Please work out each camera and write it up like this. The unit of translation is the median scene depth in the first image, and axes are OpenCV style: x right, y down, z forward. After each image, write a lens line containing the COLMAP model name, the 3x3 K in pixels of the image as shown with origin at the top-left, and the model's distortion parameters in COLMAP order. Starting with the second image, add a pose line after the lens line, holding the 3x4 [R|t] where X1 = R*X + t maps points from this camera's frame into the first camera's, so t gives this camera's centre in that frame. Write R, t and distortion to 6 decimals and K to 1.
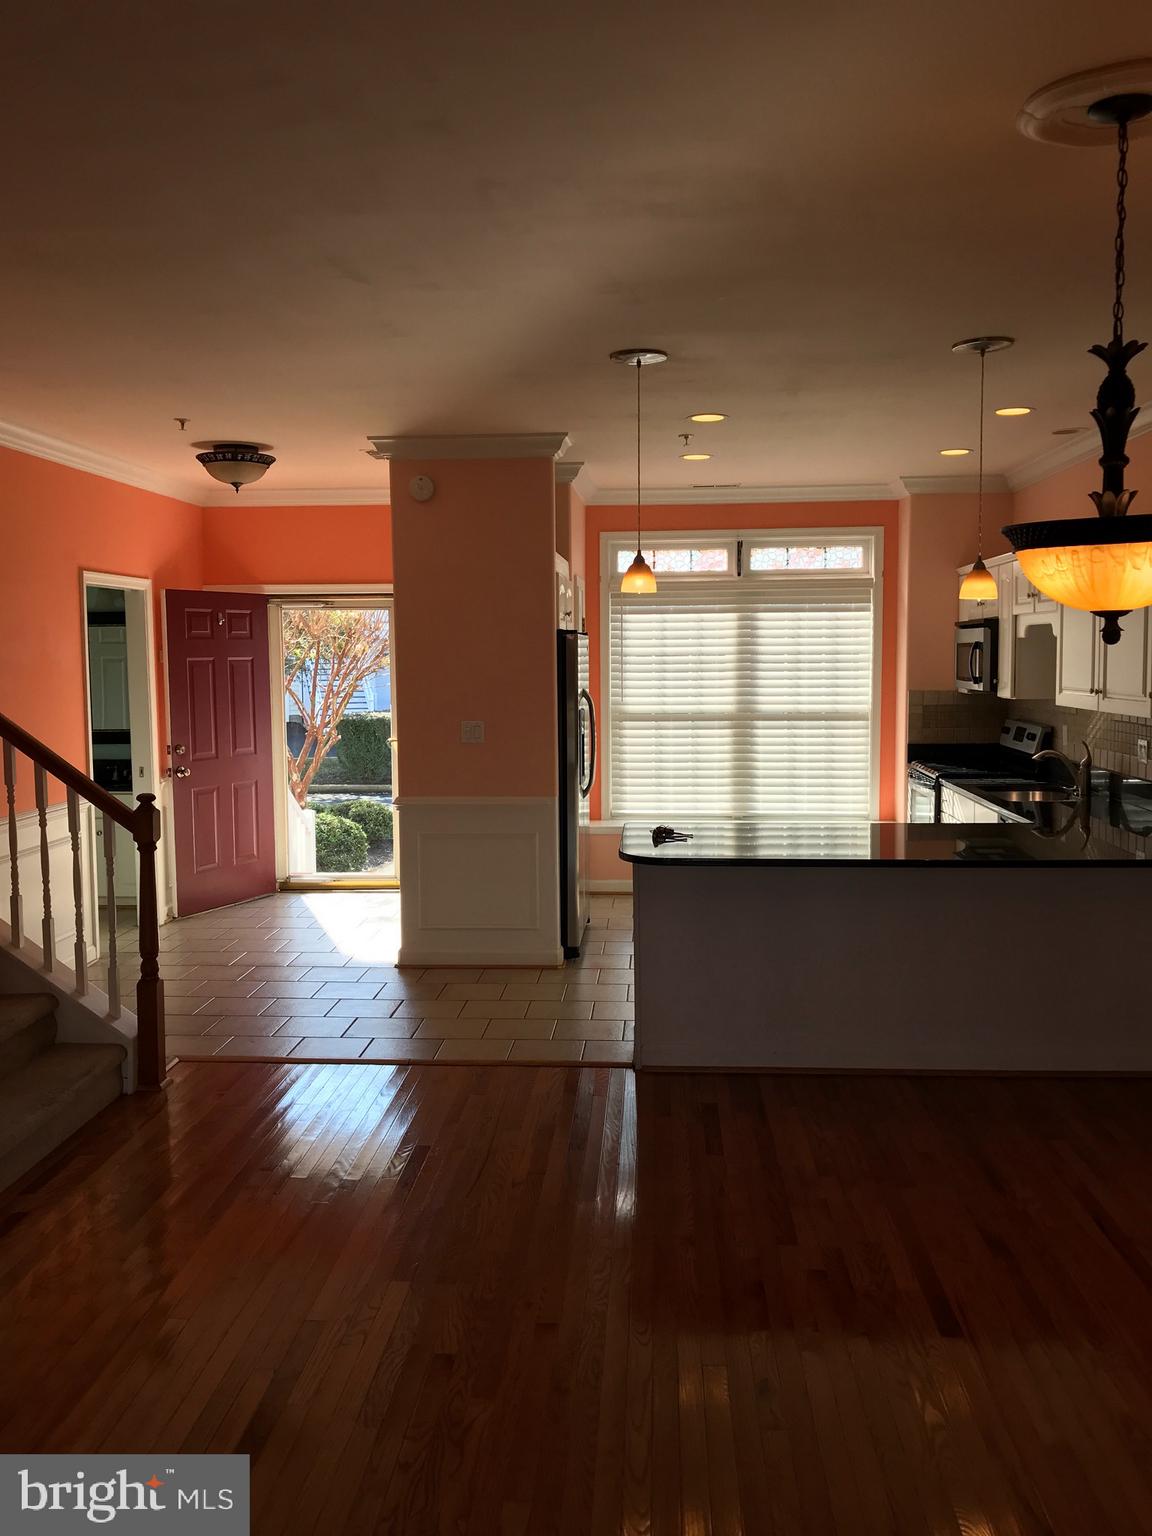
lens RADIAL K [[1261.5, 0, 576.0], [0, 1261.5, 768.0], [0, 0, 1]] dist [0.004082, 0.001404]
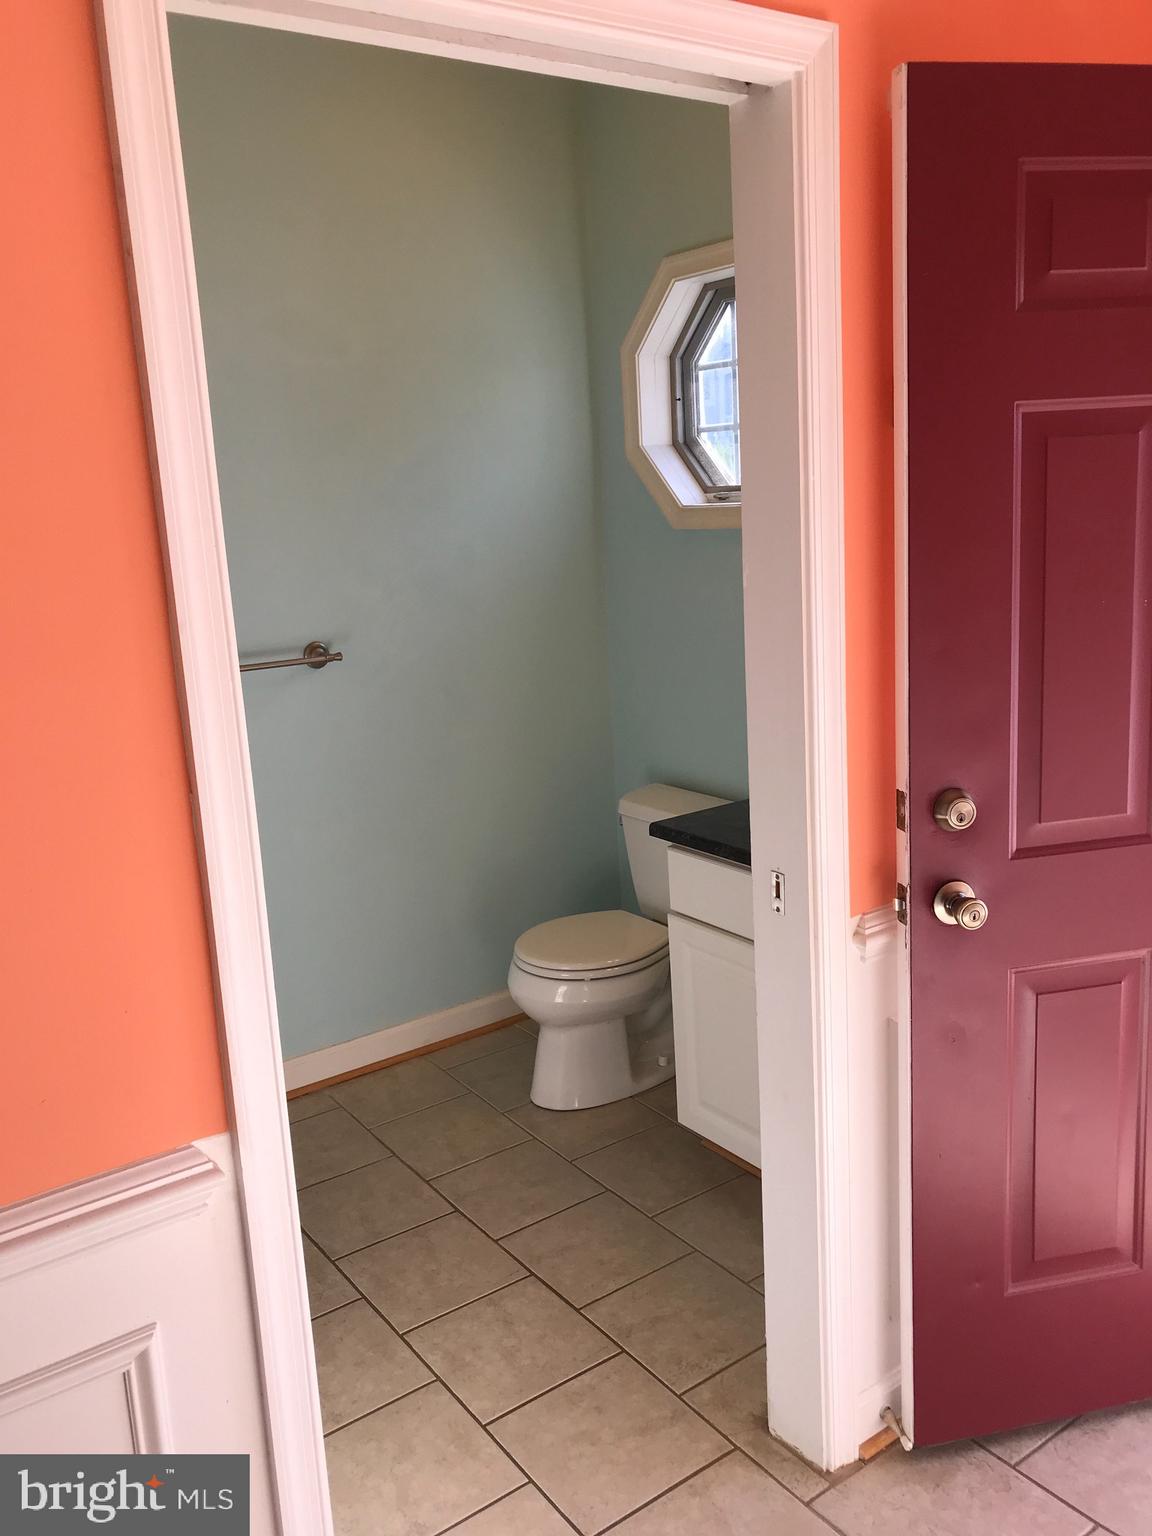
lens RADIAL K [[1261.5, 0, 576.0], [0, 1261.5, 768.0], [0, 0, 1]] dist [0.004082, 0.001404]
pose [[0.634072, 0.127954, -0.762614, -0.184802], [-0.017271, 0.988312, 0.151462, -0.056921], [0.773081, -0.082866, 0.628871, 0.814764]]
